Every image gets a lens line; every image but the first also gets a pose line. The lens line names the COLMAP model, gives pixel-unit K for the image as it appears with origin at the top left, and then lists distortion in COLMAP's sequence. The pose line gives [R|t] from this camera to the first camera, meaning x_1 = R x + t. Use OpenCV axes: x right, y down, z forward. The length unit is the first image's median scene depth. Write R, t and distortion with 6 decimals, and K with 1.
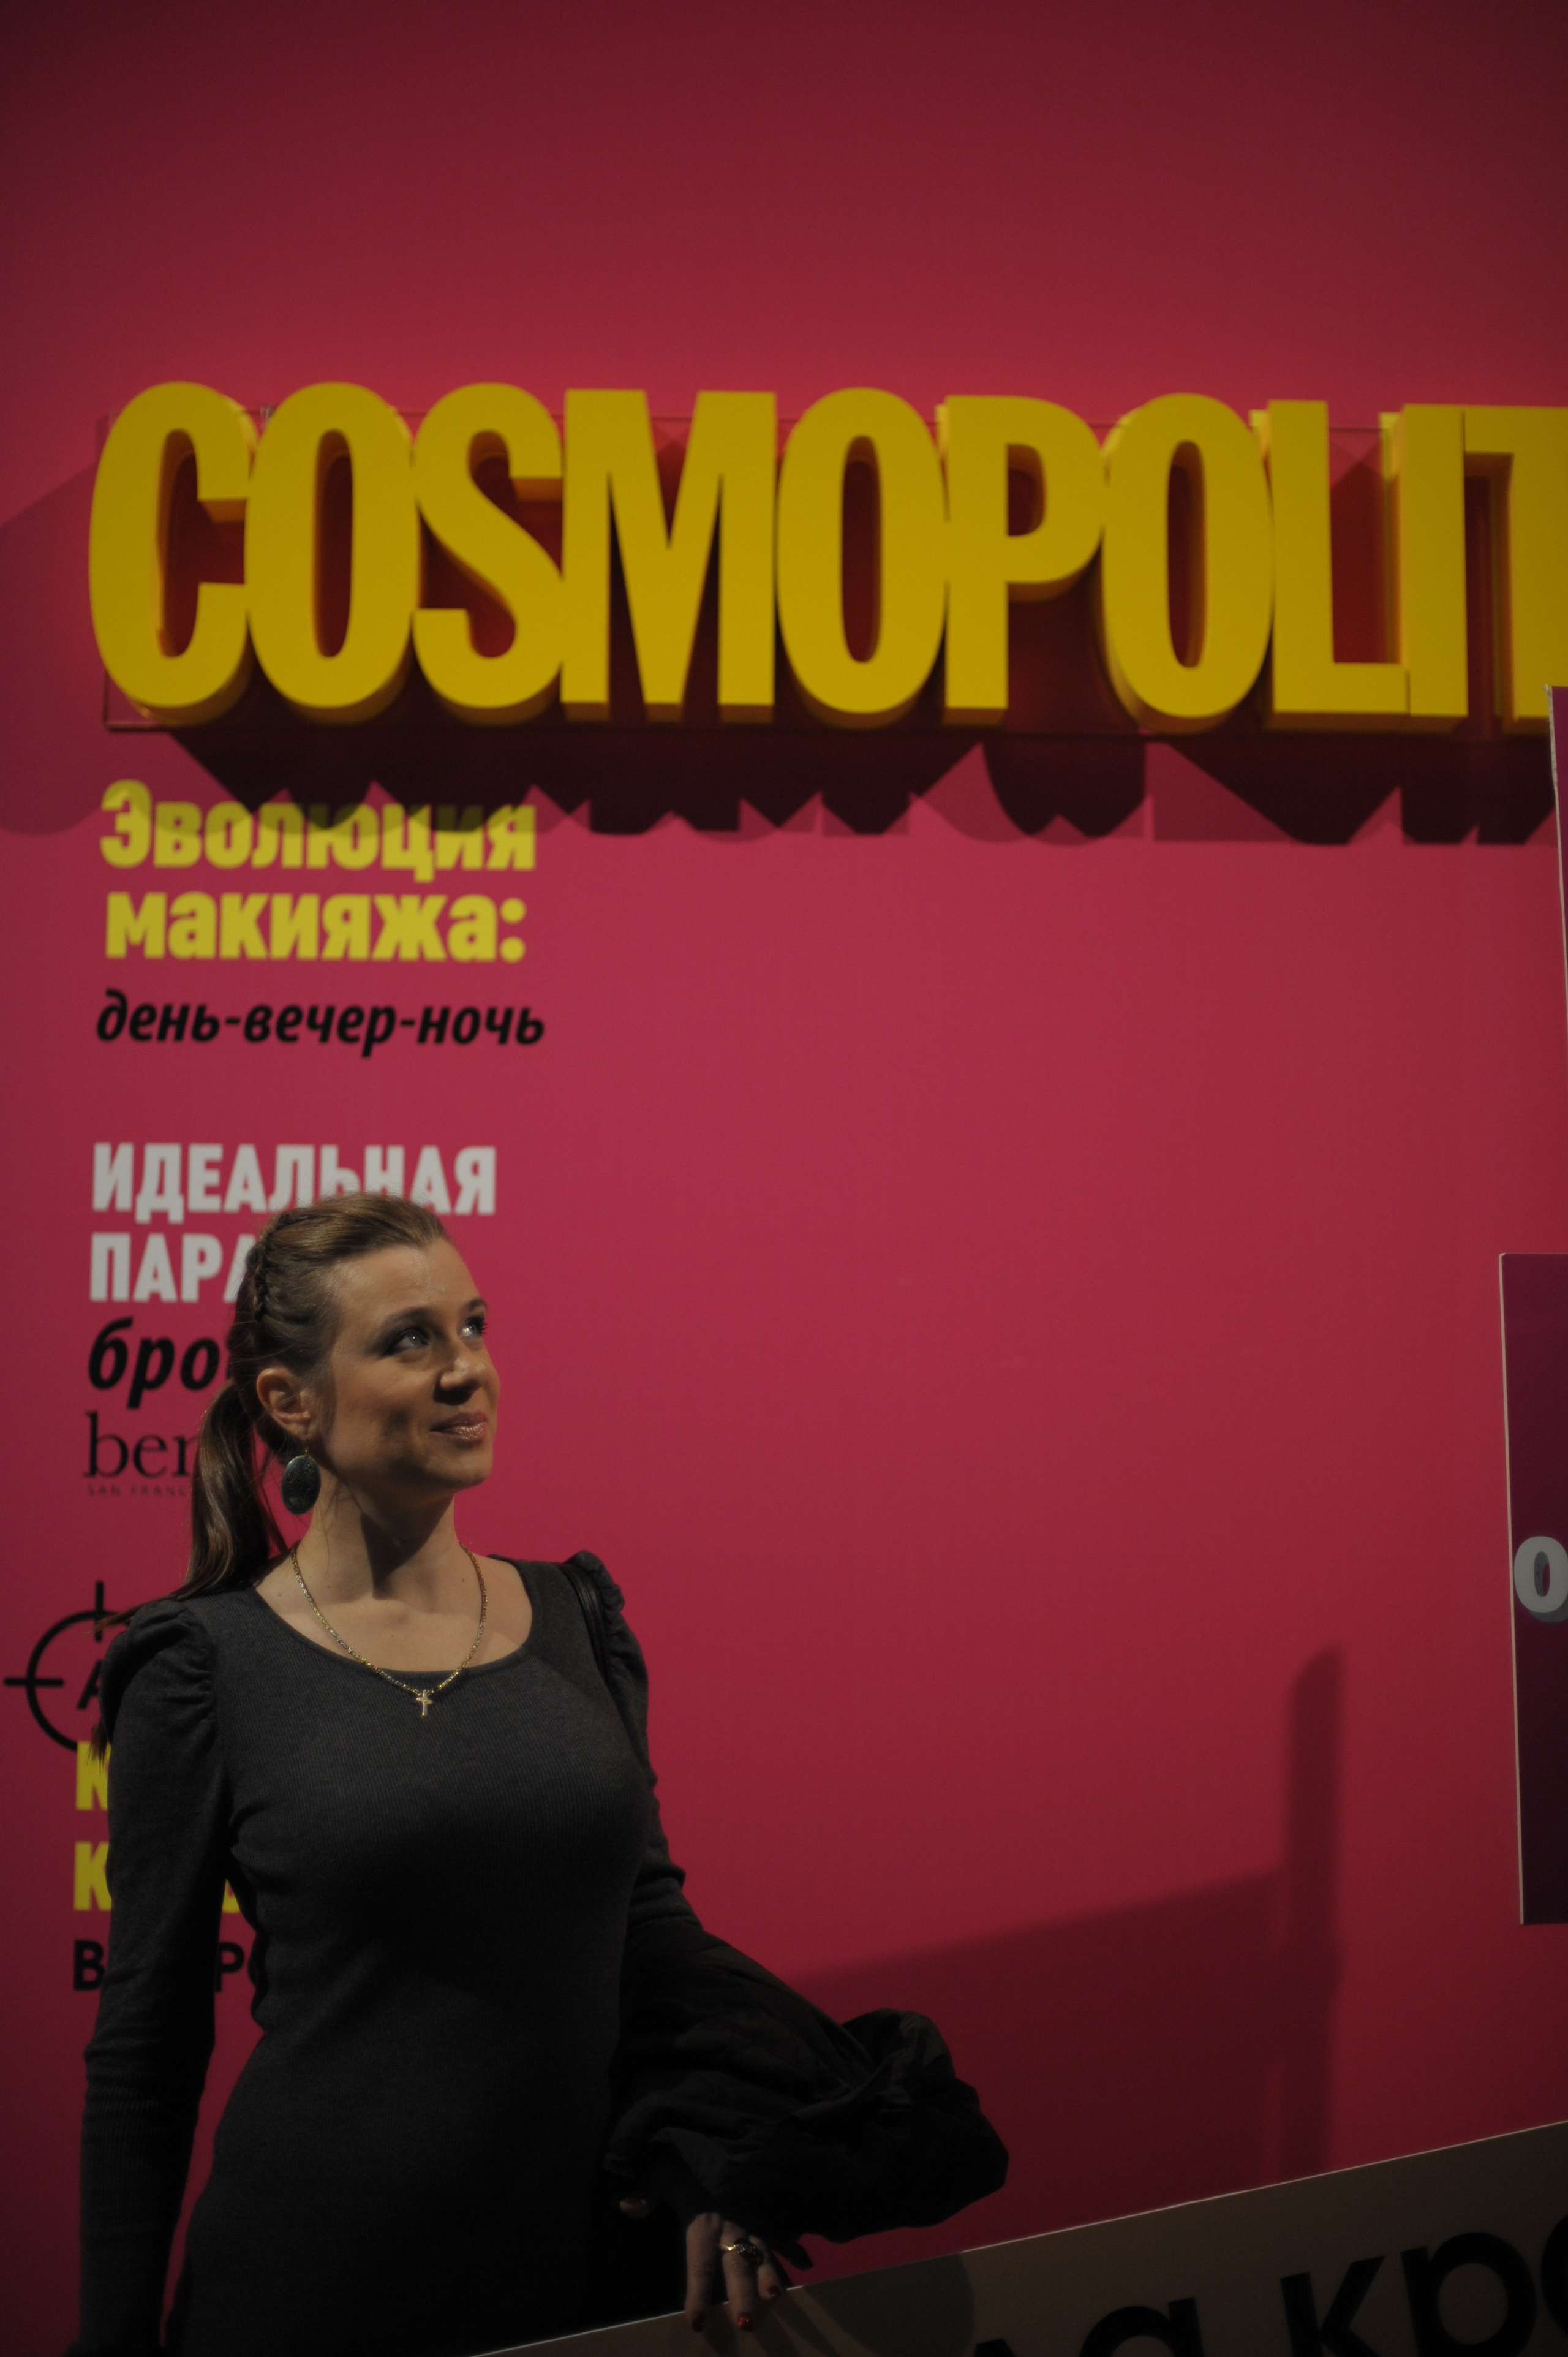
lens RADIAL K [[3387.1, 0, 825.2], [0, 3387.1, 1243.2], [0, 0, 1]] dist [-0.116536, 0.000000]
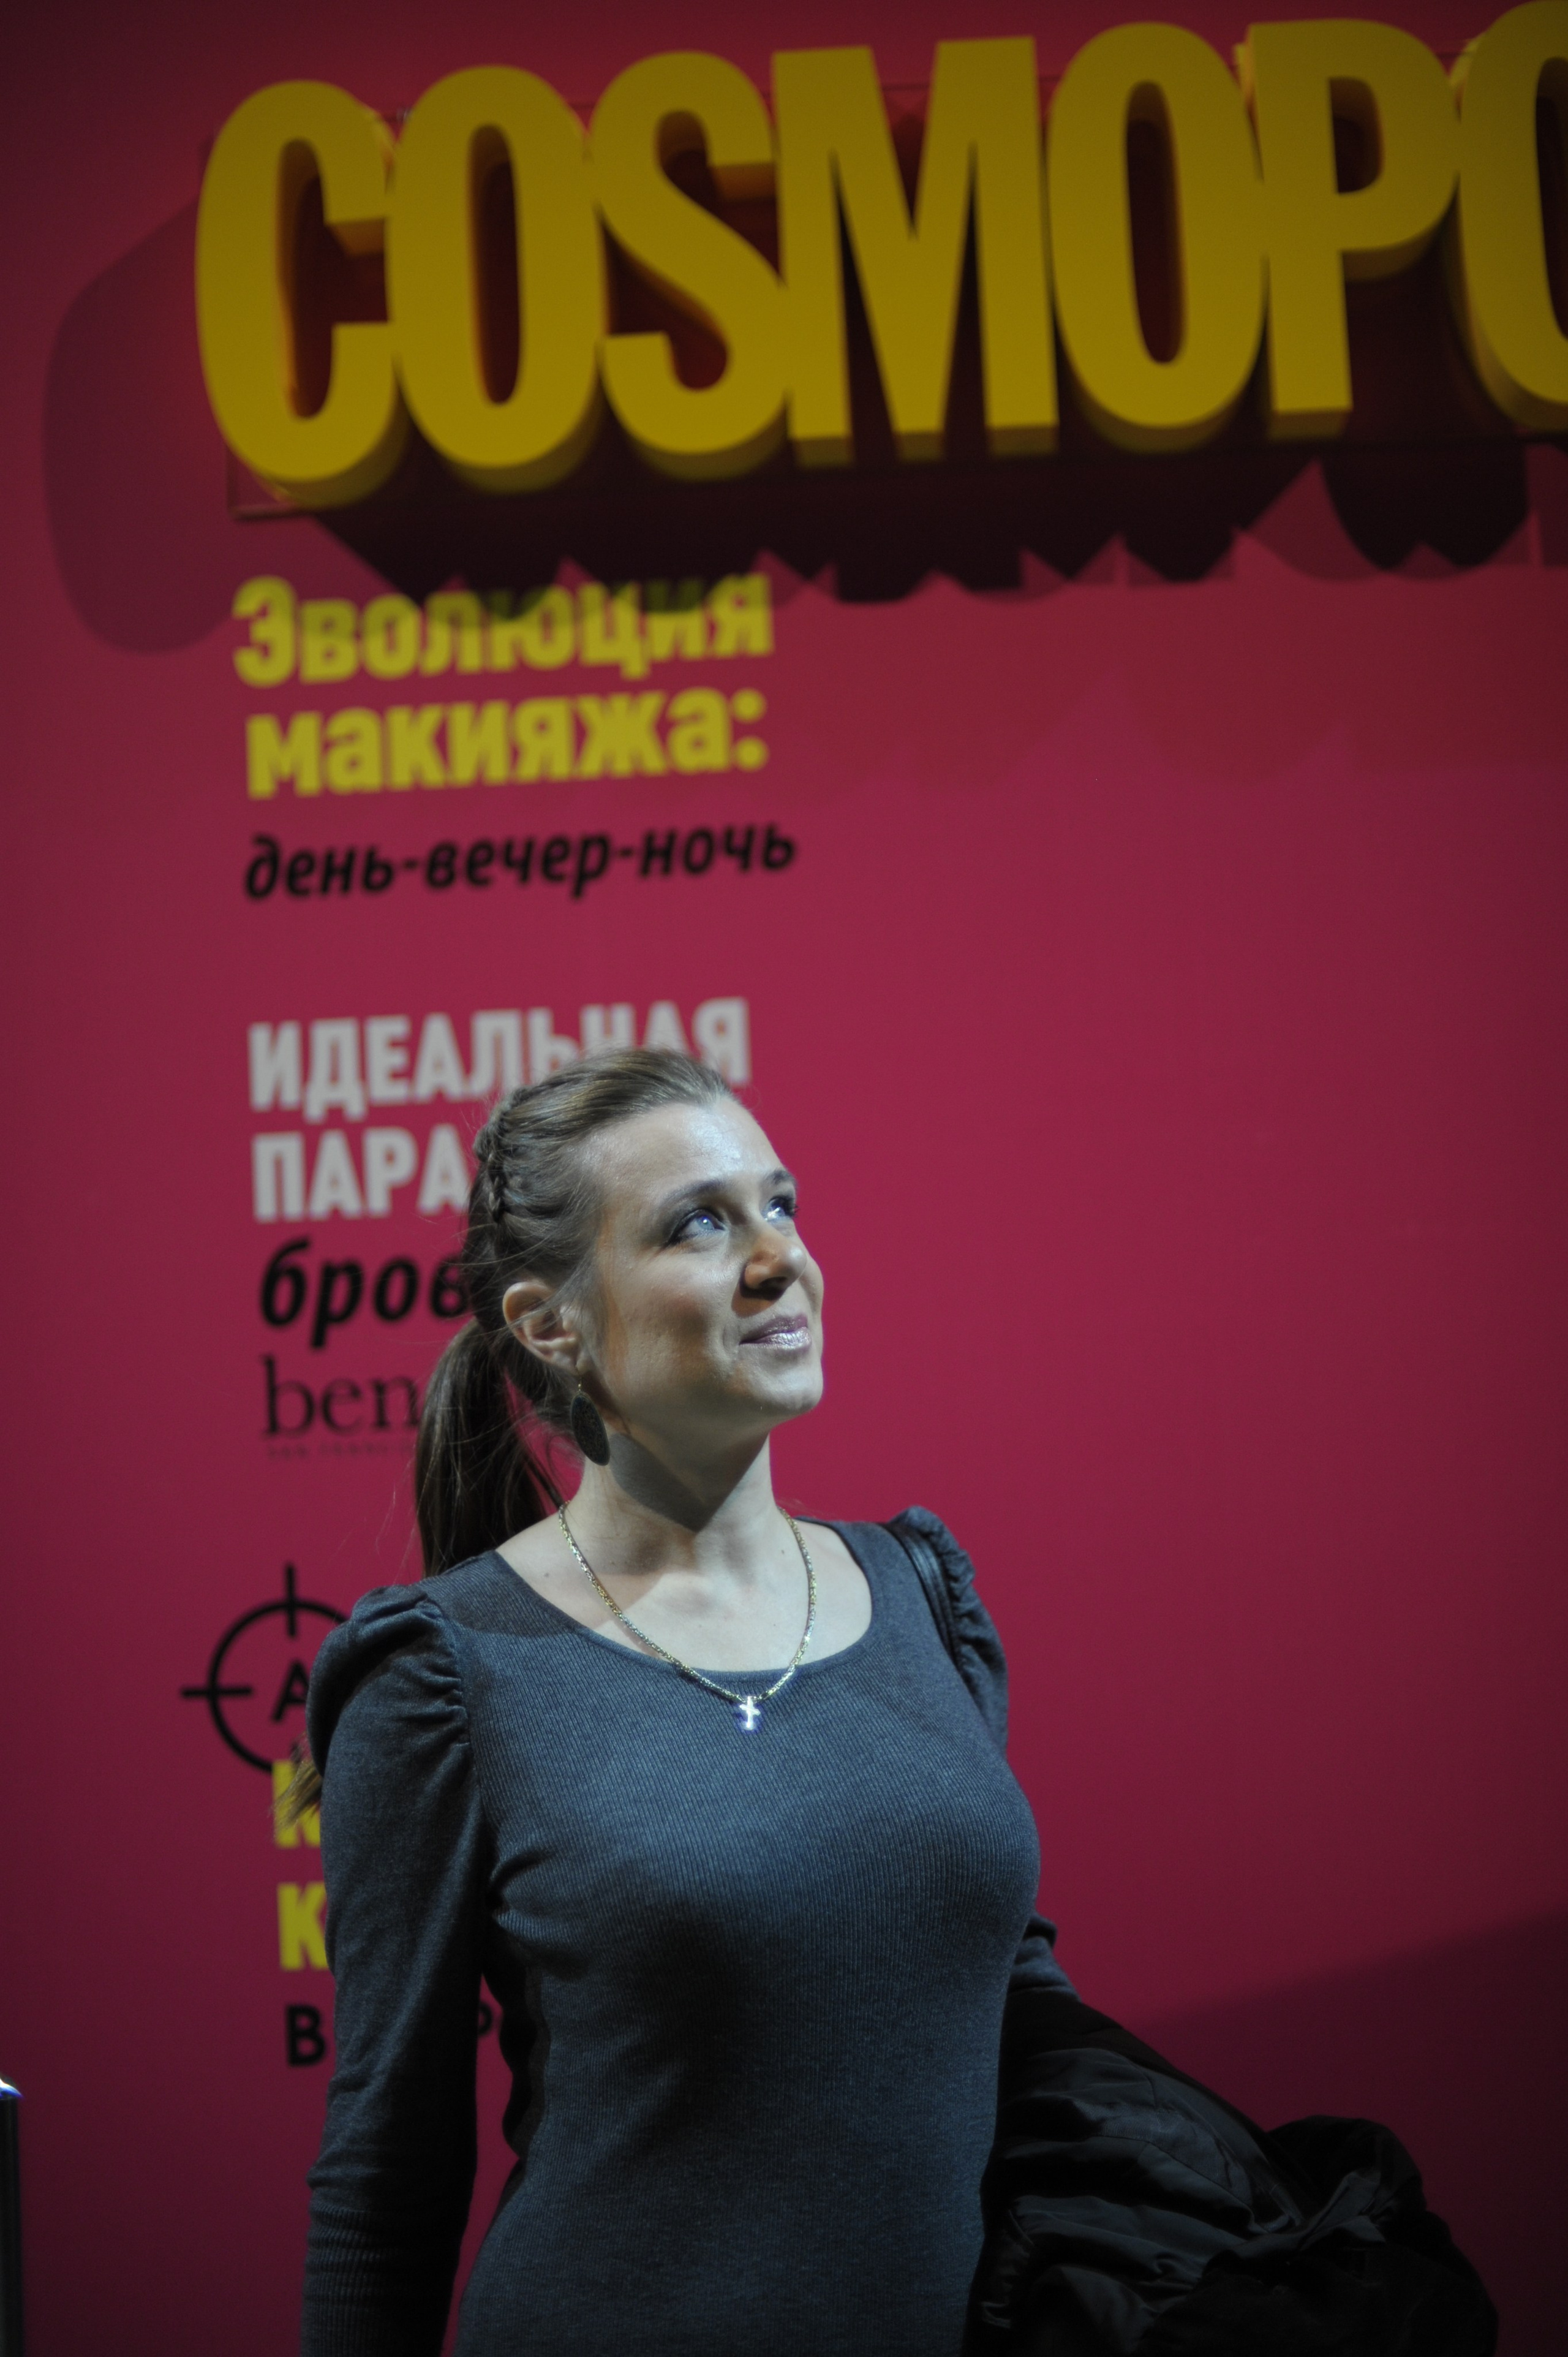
lens RADIAL K [[3387.1, 0, 759.3], [0, 3387.1, 1353.7], [0, 0, 1]] dist [-0.116536, 0.000000]
pose [[0.993776, -0.055206, -0.096758, -0.020769], [0.059984, 0.997083, 0.047192, 0.017598], [0.093871, -0.052702, 0.994189, 0.196743]]
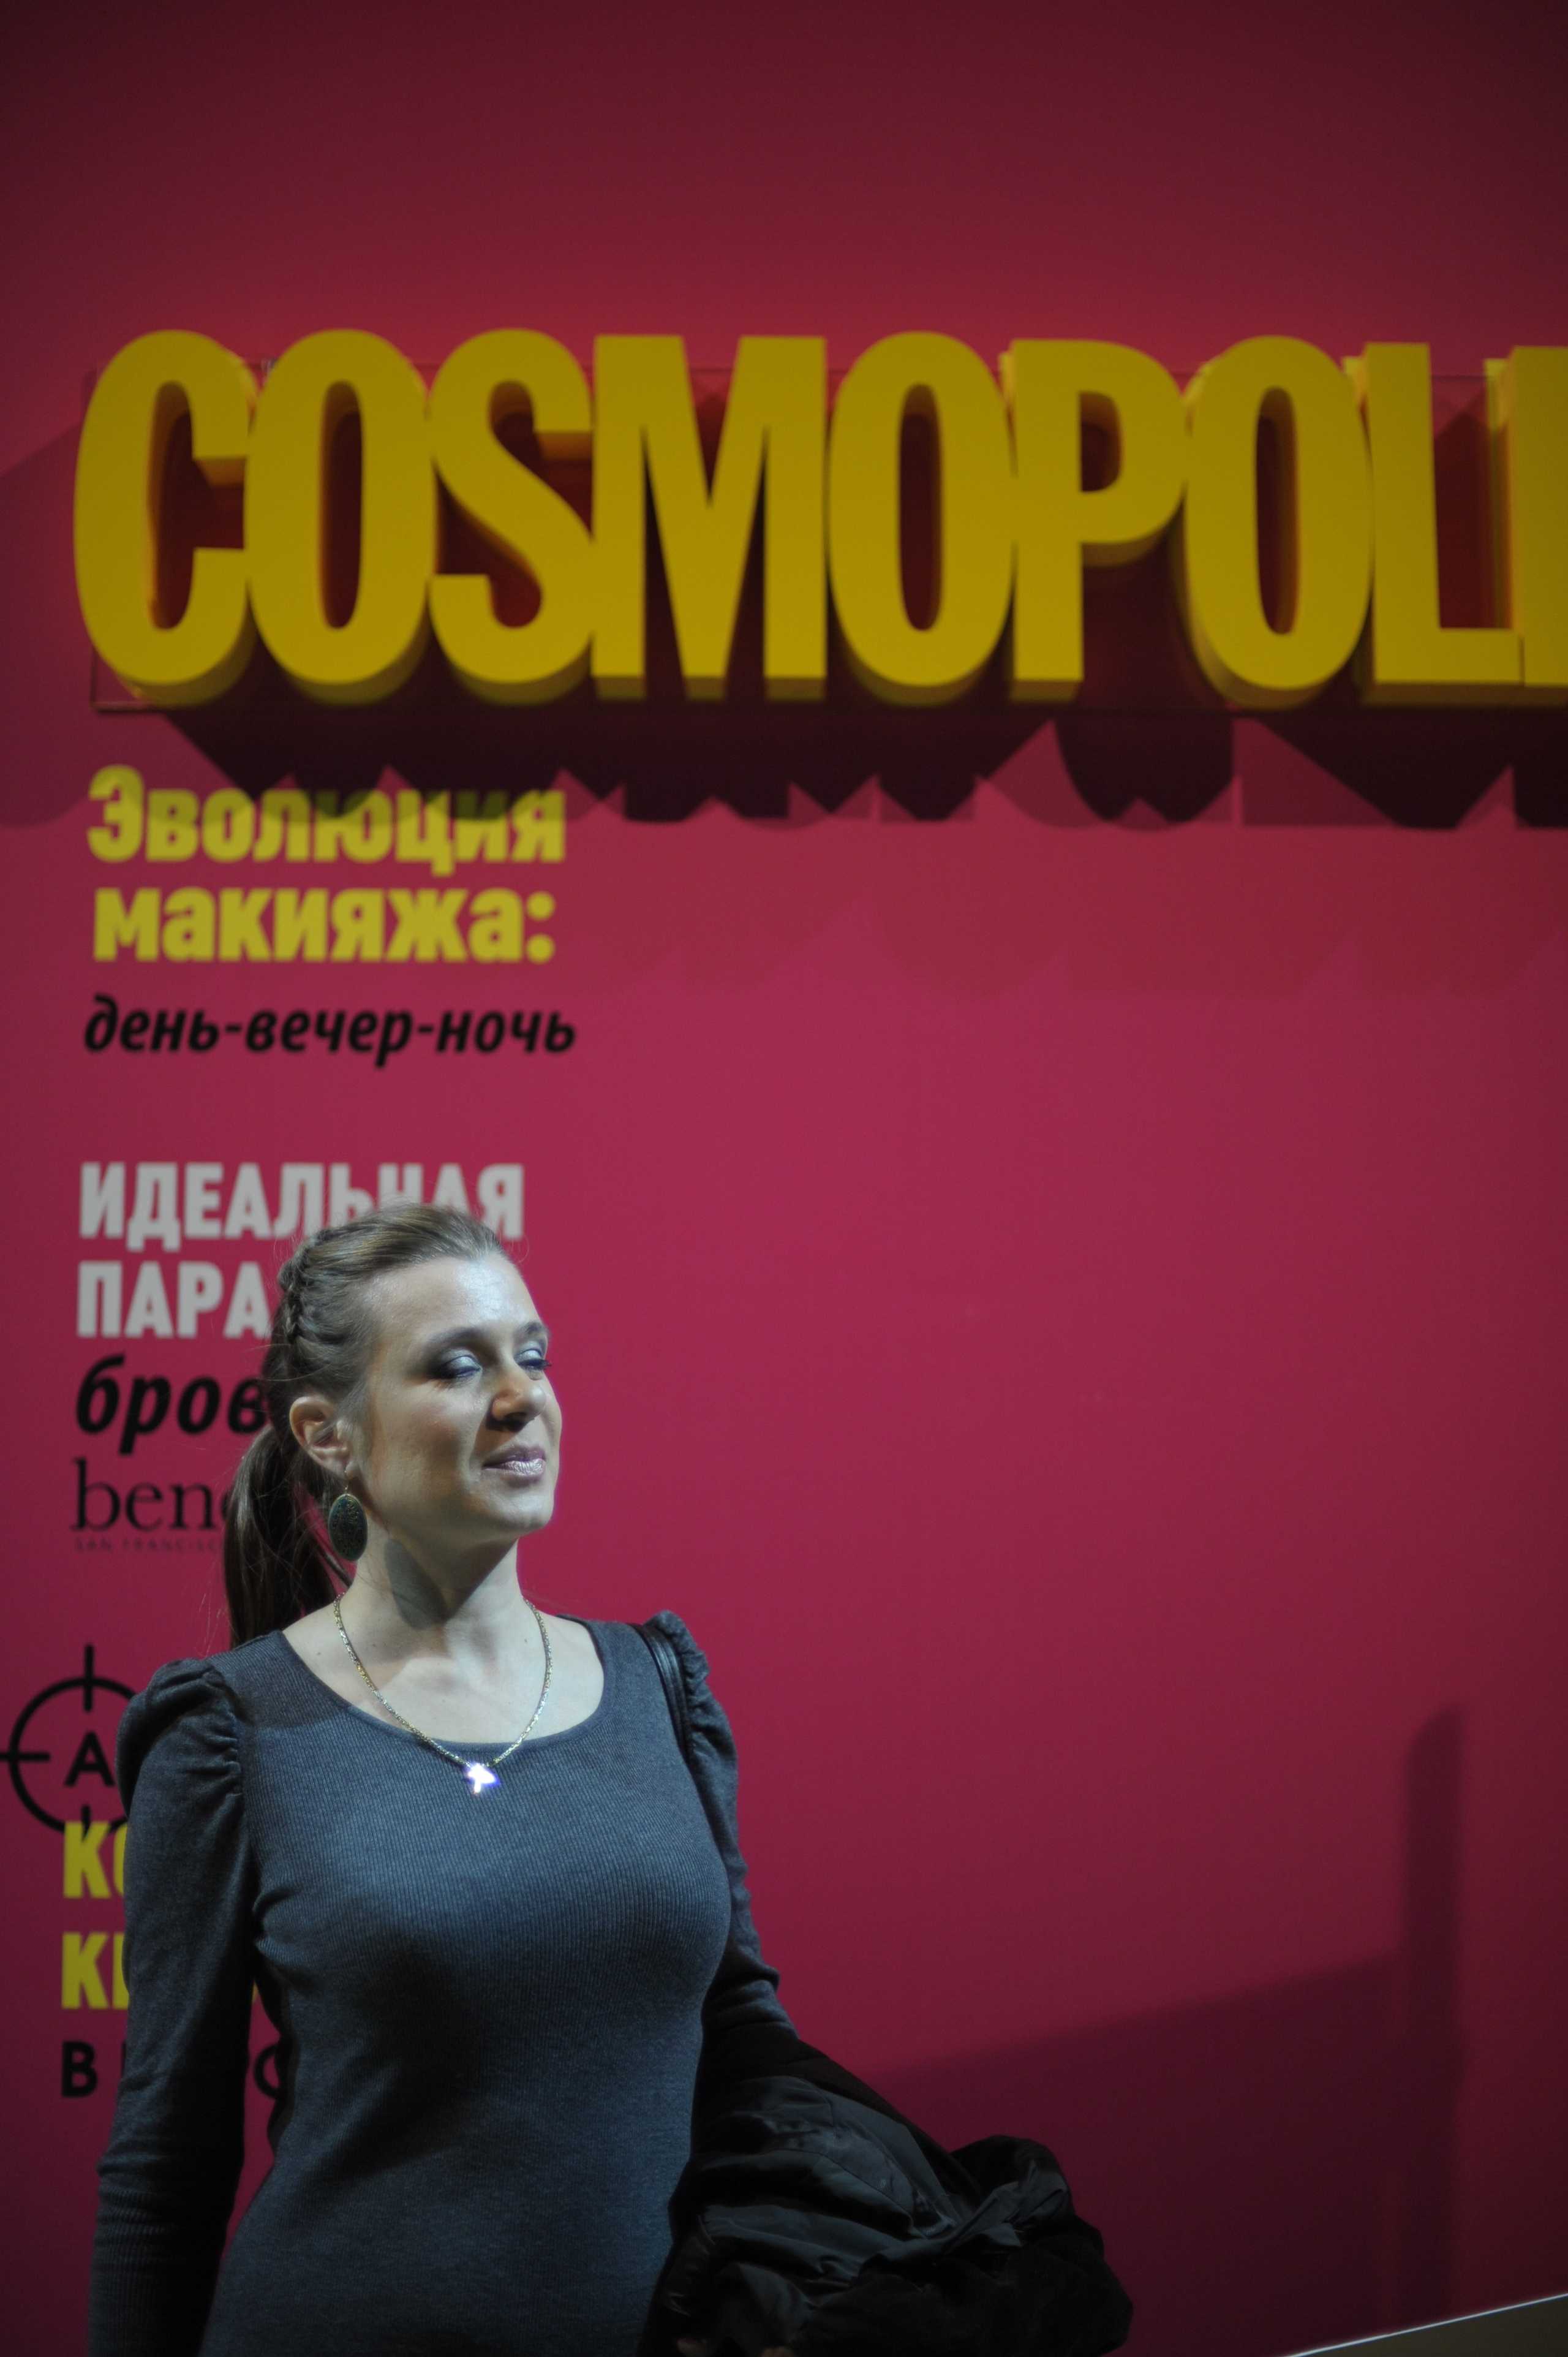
lens RADIAL K [[3387.1, 0, 858.0], [0, 3387.1, 1280.3], [0, 0, 1]] dist [-0.116536, 0.000000]
pose [[0.999946, -0.006806, -0.007794, -0.000425], [0.006761, 0.999960, -0.005851, 0.008447], [0.007834, 0.005798, 0.999953, 0.090950]]
